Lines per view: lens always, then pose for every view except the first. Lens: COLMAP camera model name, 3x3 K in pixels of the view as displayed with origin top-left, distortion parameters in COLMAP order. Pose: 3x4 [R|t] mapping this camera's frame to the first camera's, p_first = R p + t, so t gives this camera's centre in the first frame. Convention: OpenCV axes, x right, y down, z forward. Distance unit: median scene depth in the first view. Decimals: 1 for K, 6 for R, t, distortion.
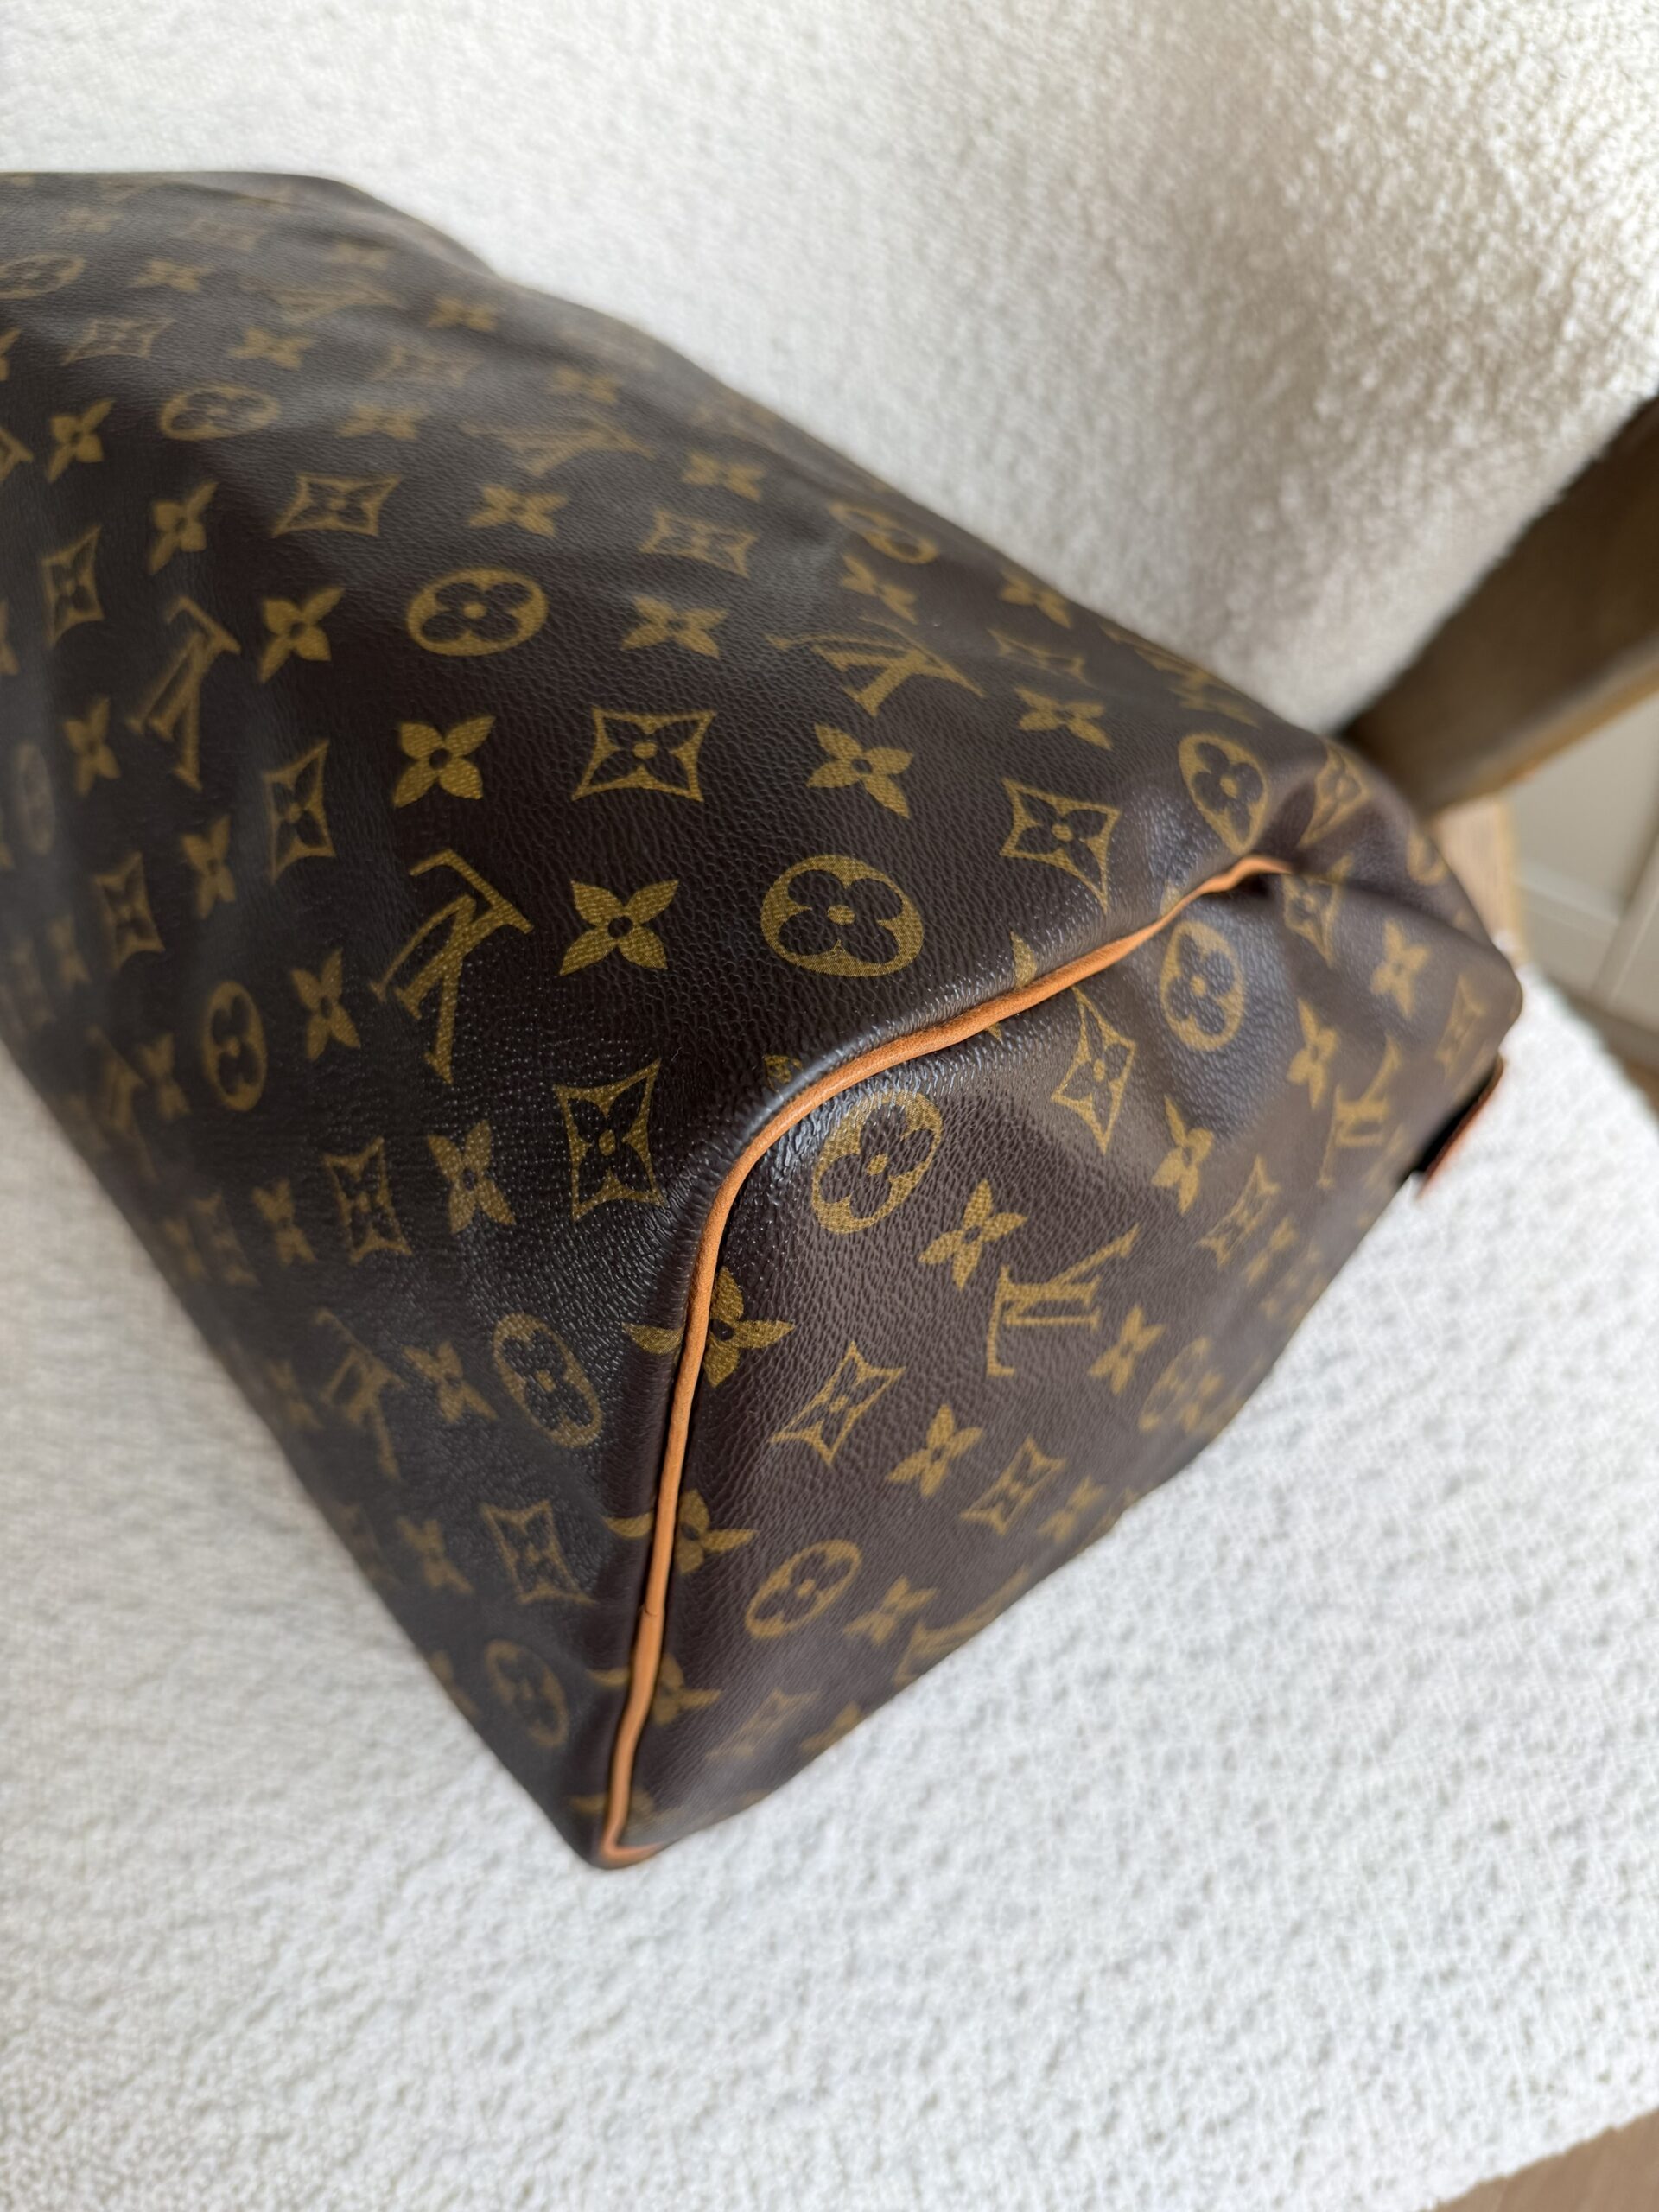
lens RADIAL K [[1697.5, 0, 818.7], [0, 1697.5, 1133.9], [0, 0, 1]] dist [-0.057299, 0.016855]
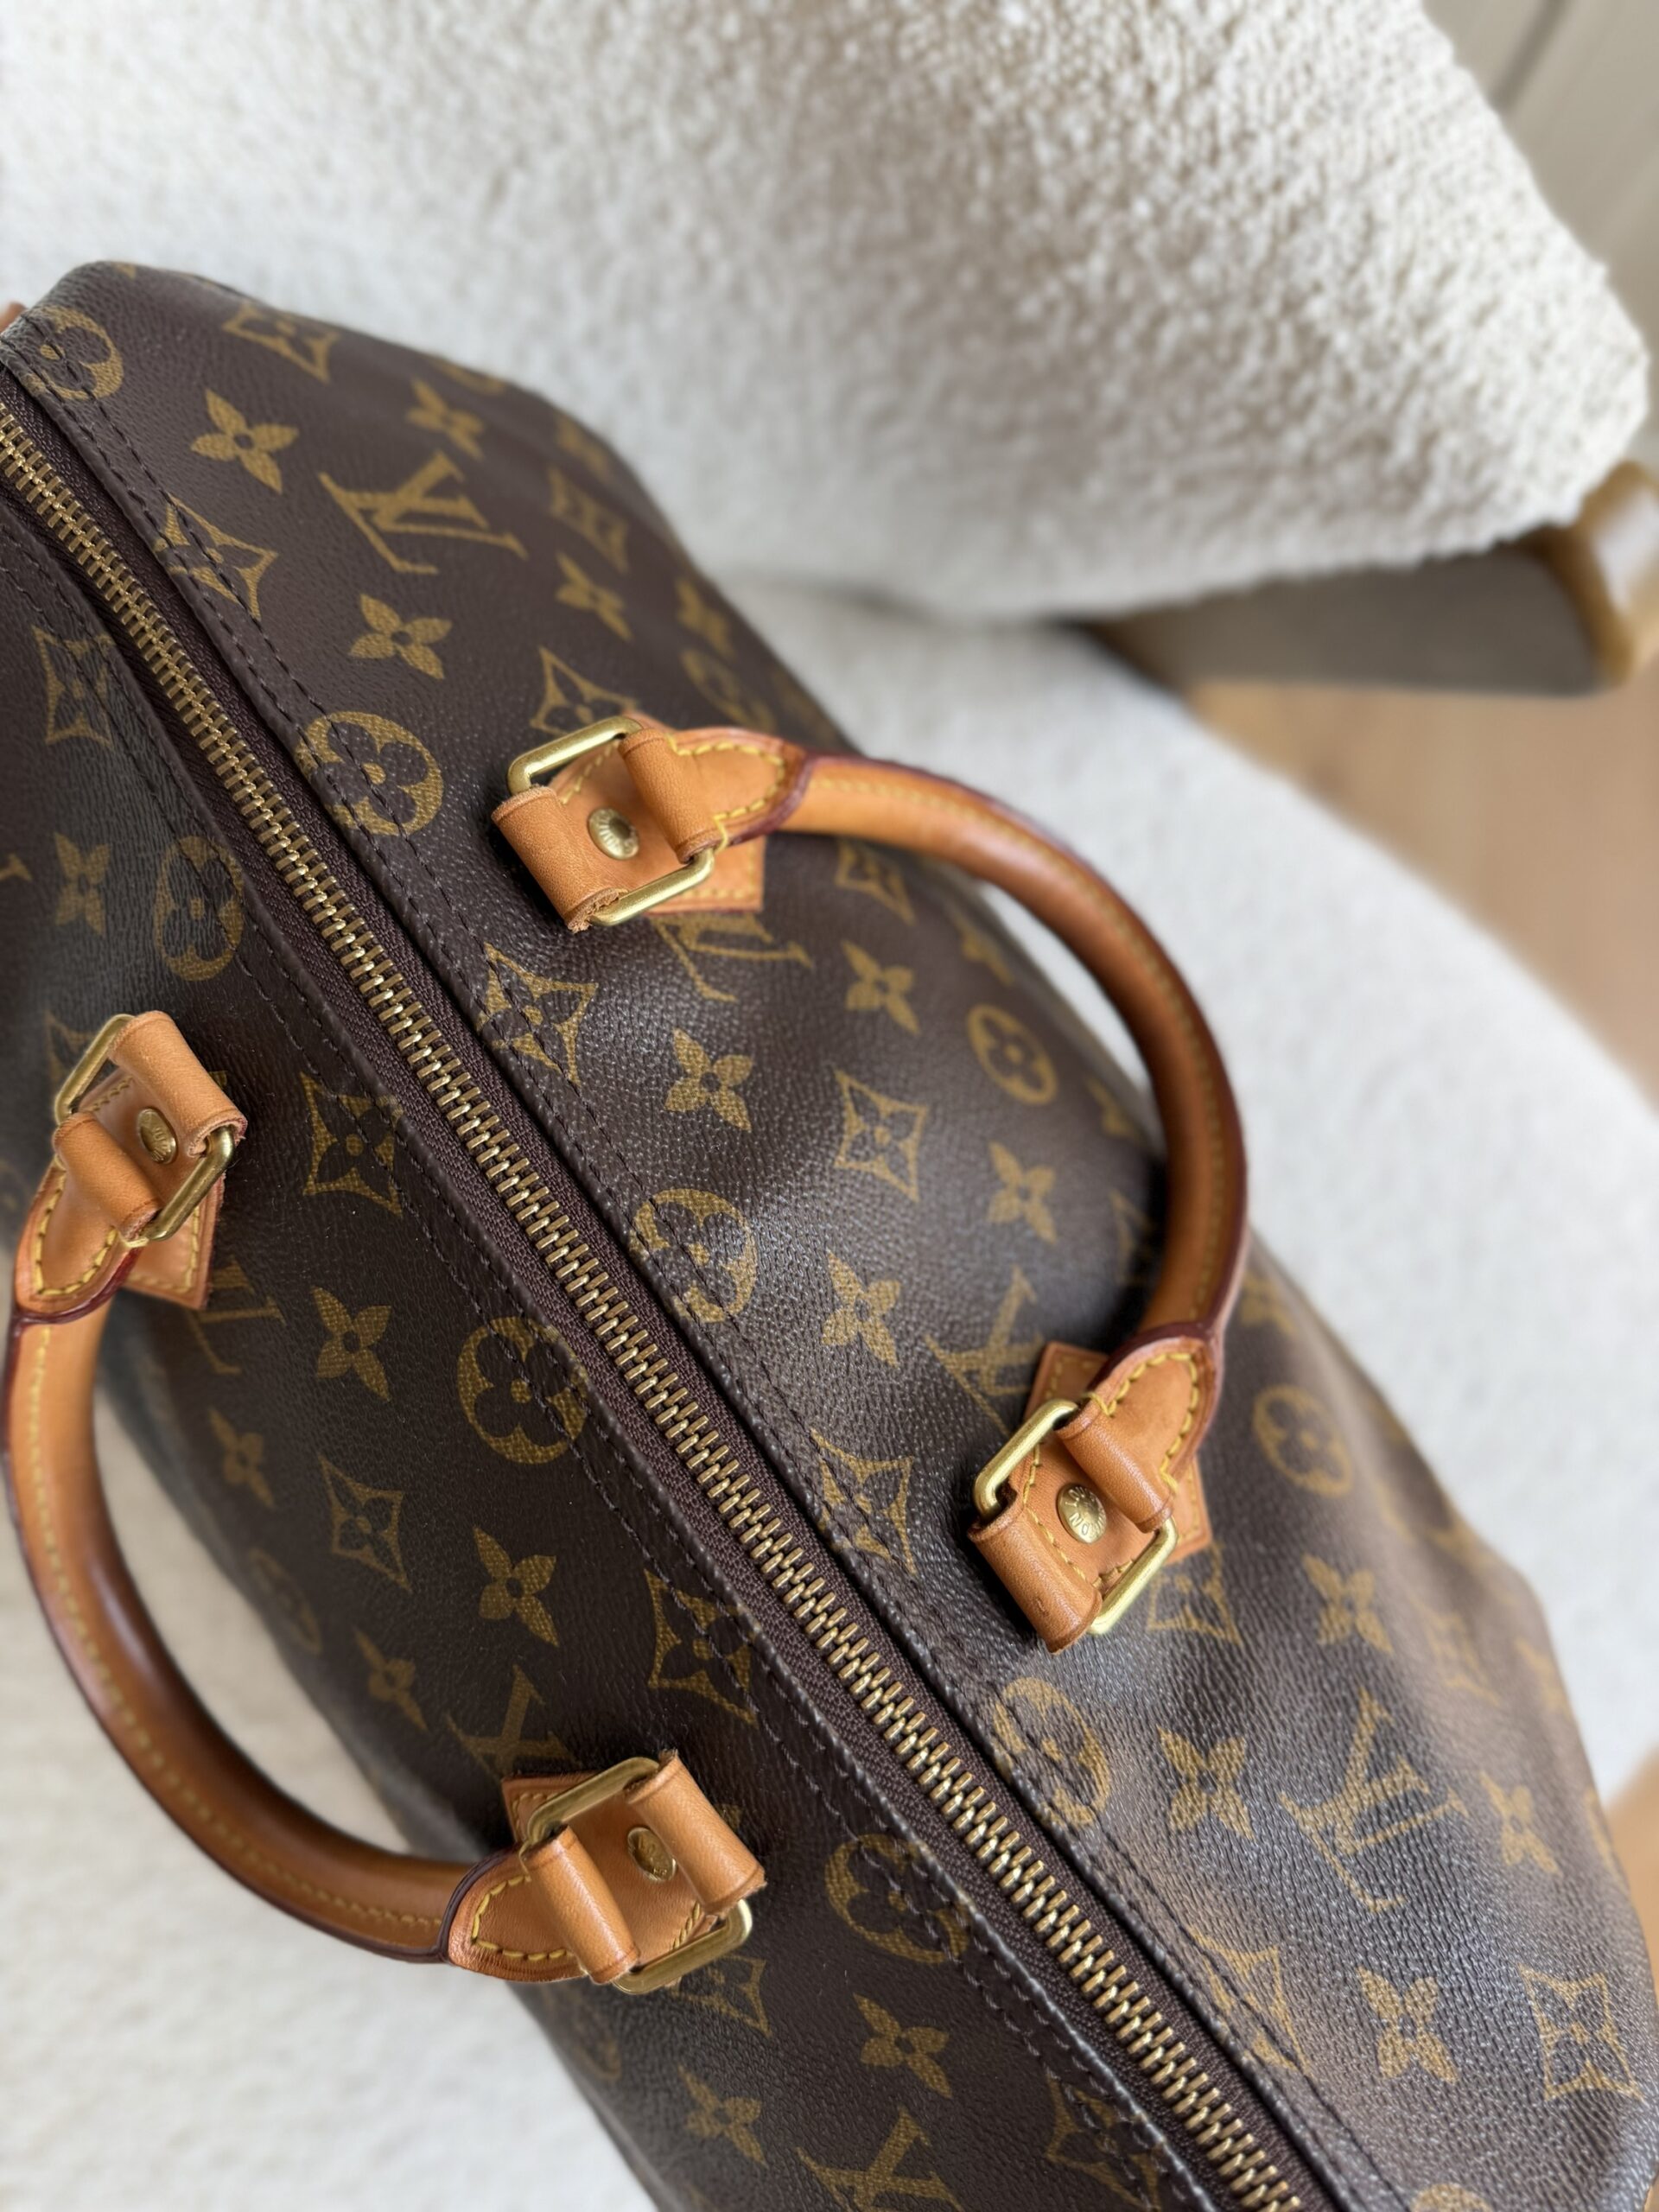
lens RADIAL K [[1625.2, 0, 855.0], [0, 1625.2, 1106.3], [0, 0, 1]] dist [-0.055824, 0.017376]
pose [[0.860203, -0.477271, 0.179621, -0.128794], [0.349772, 0.808514, 0.473249, -0.705802], [-0.371094, -0.344264, 0.862422, 0.232997]]
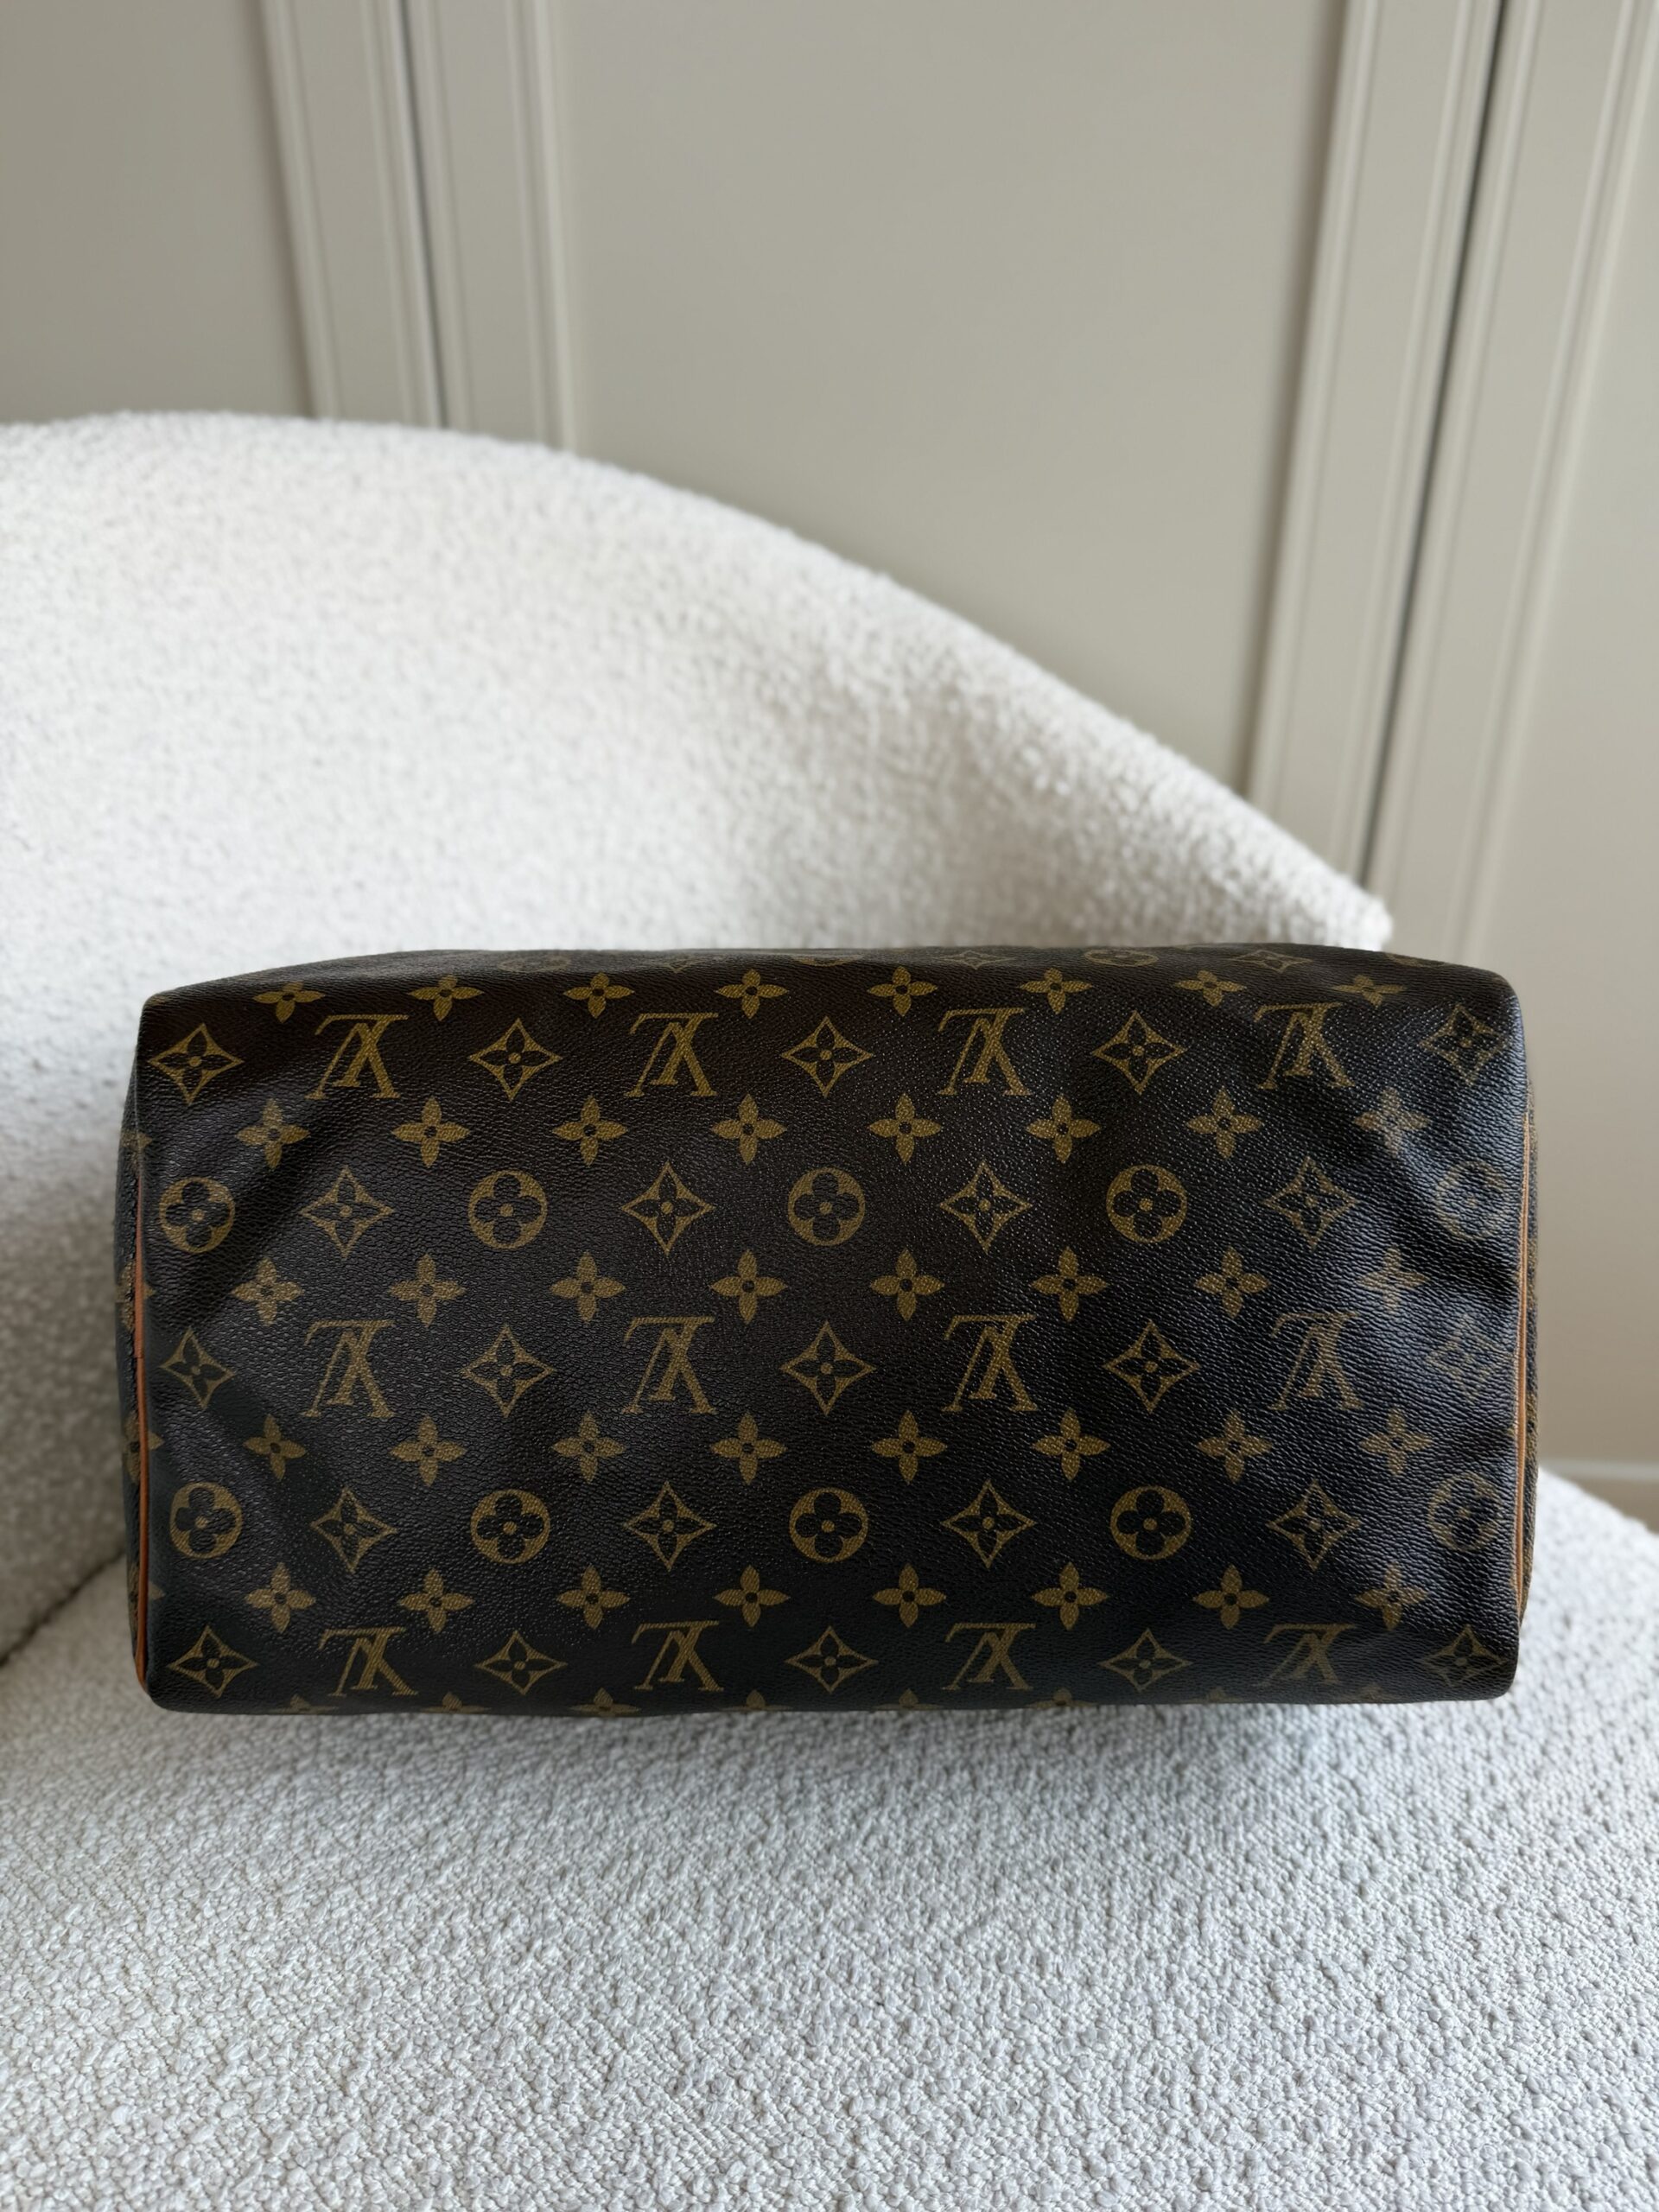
lens RADIAL K [[1625.2, 0, 835.2], [0, 1625.2, 1082.2], [0, 0, 1]] dist [-0.055824, 0.017376]
pose [[0.846769, -0.104415, 0.521613, -0.868520], [0.362134, 0.831409, -0.421447, 0.184721], [-0.389669, 0.545762, 0.741823, -0.037105]]
